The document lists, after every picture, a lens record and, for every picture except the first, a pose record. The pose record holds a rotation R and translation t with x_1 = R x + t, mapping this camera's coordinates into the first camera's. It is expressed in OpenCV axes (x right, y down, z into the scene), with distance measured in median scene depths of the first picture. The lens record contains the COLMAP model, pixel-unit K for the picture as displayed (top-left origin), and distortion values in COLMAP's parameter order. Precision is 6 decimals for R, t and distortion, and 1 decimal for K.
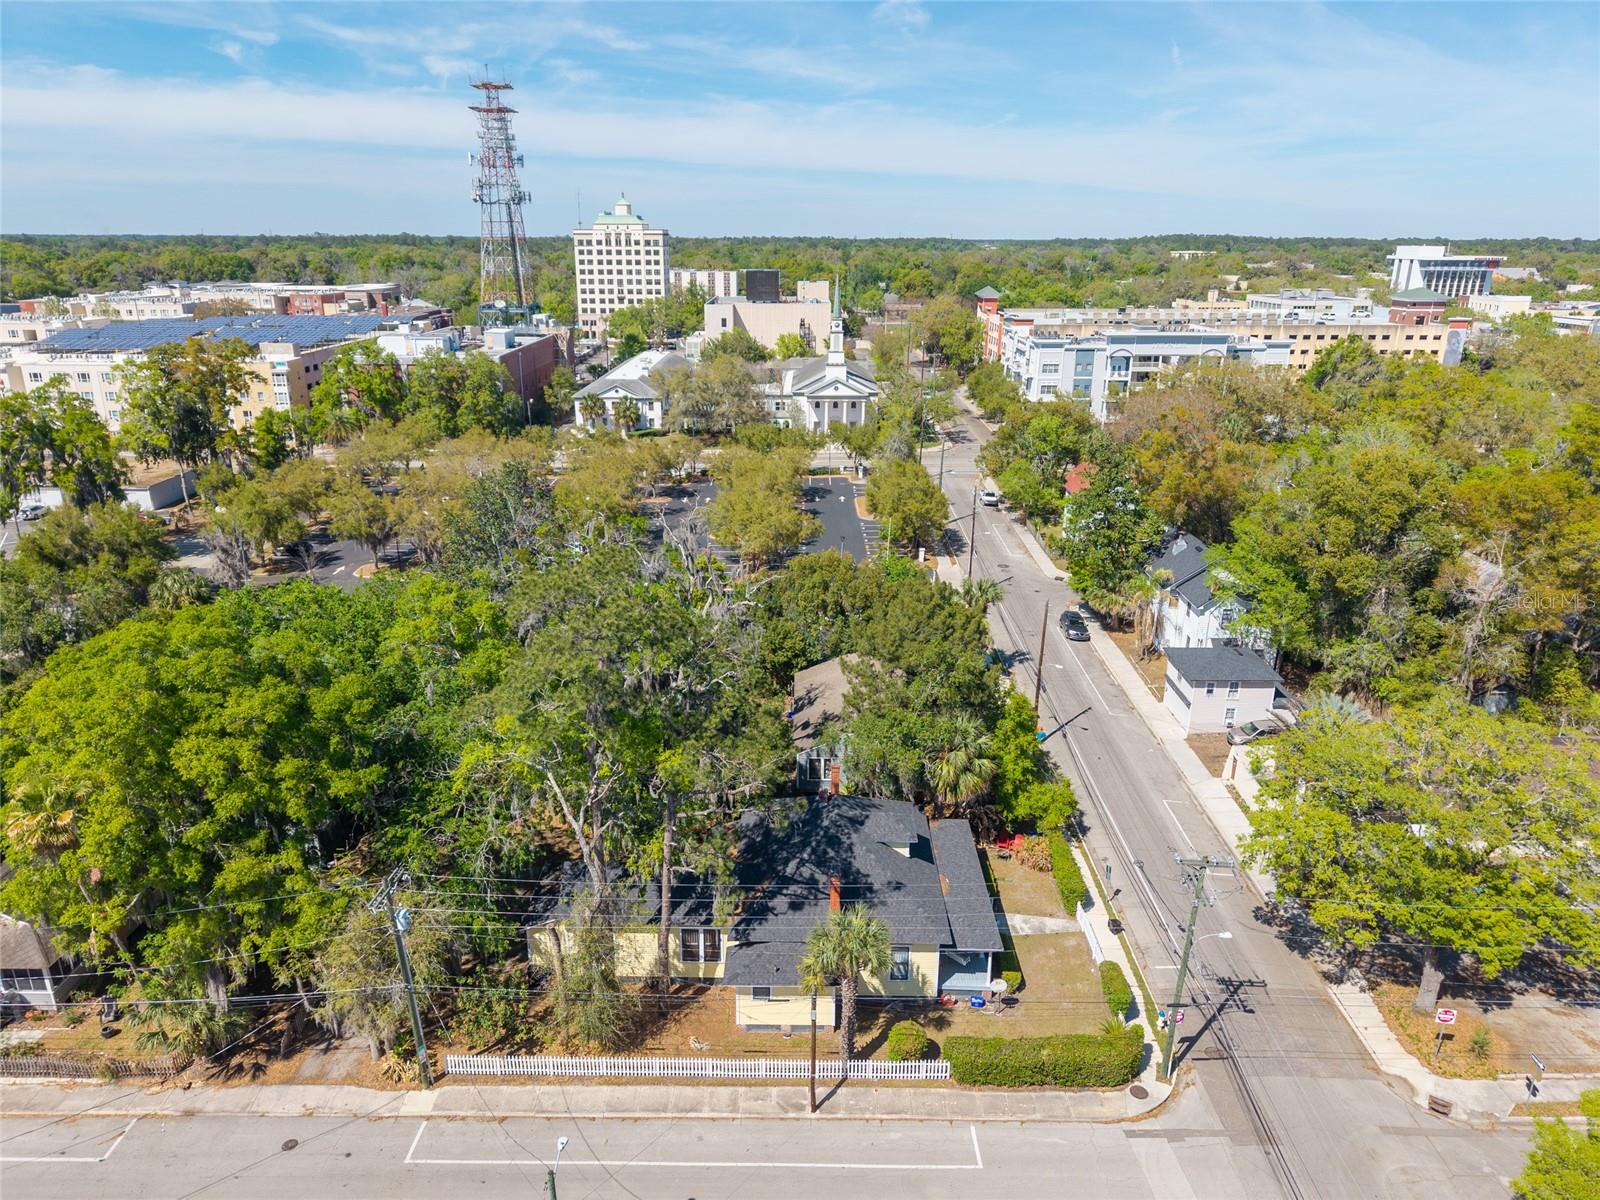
lens RADIAL K [[1052.5, 0, 780.3], [0, 1052.5, 589.7], [0, 0, 1]] dist [0.016979, -0.016515]
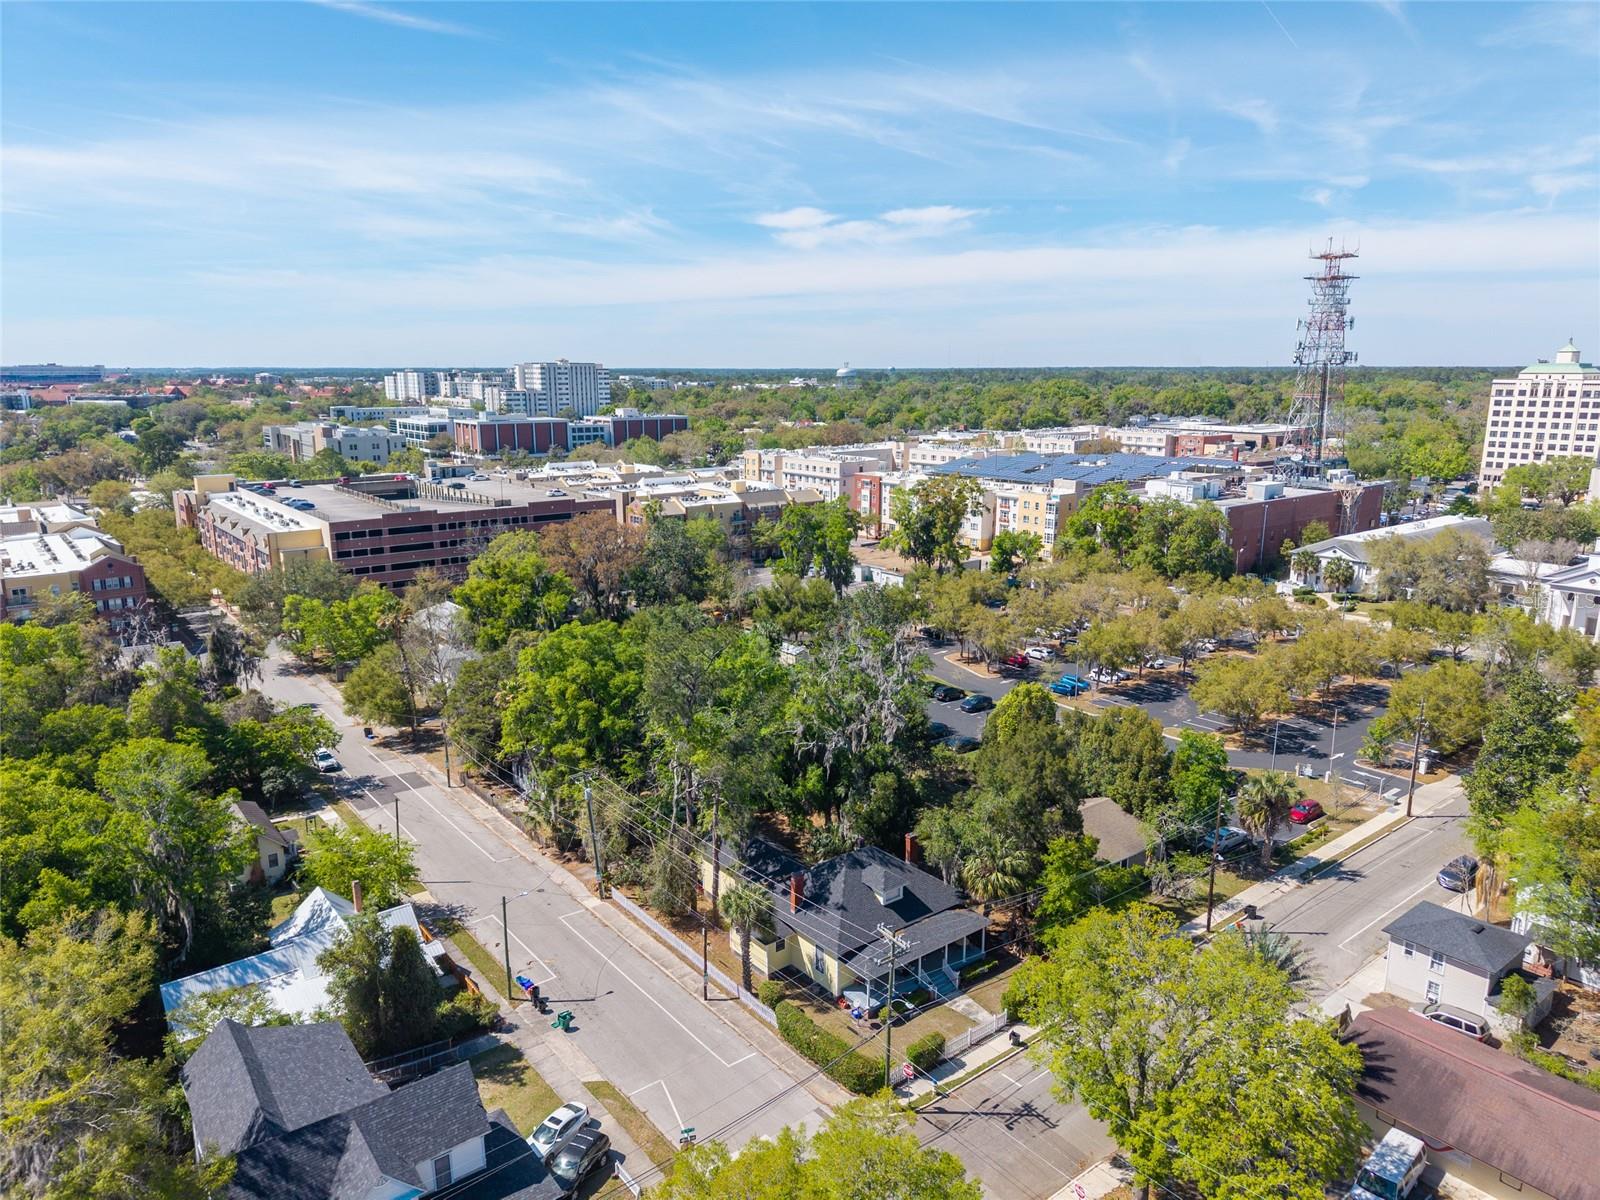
lens RADIAL K [[1052.5, 0, 816.0], [0, 1052.5, 593.4], [0, 0, 1]] dist [0.016979, -0.016515]
pose [[0.644872, 0.160880, -0.747166, 0.259731], [-0.242914, 0.970047, -0.000786, -0.029275], [0.724660, 0.182005, 0.664637, -0.009340]]
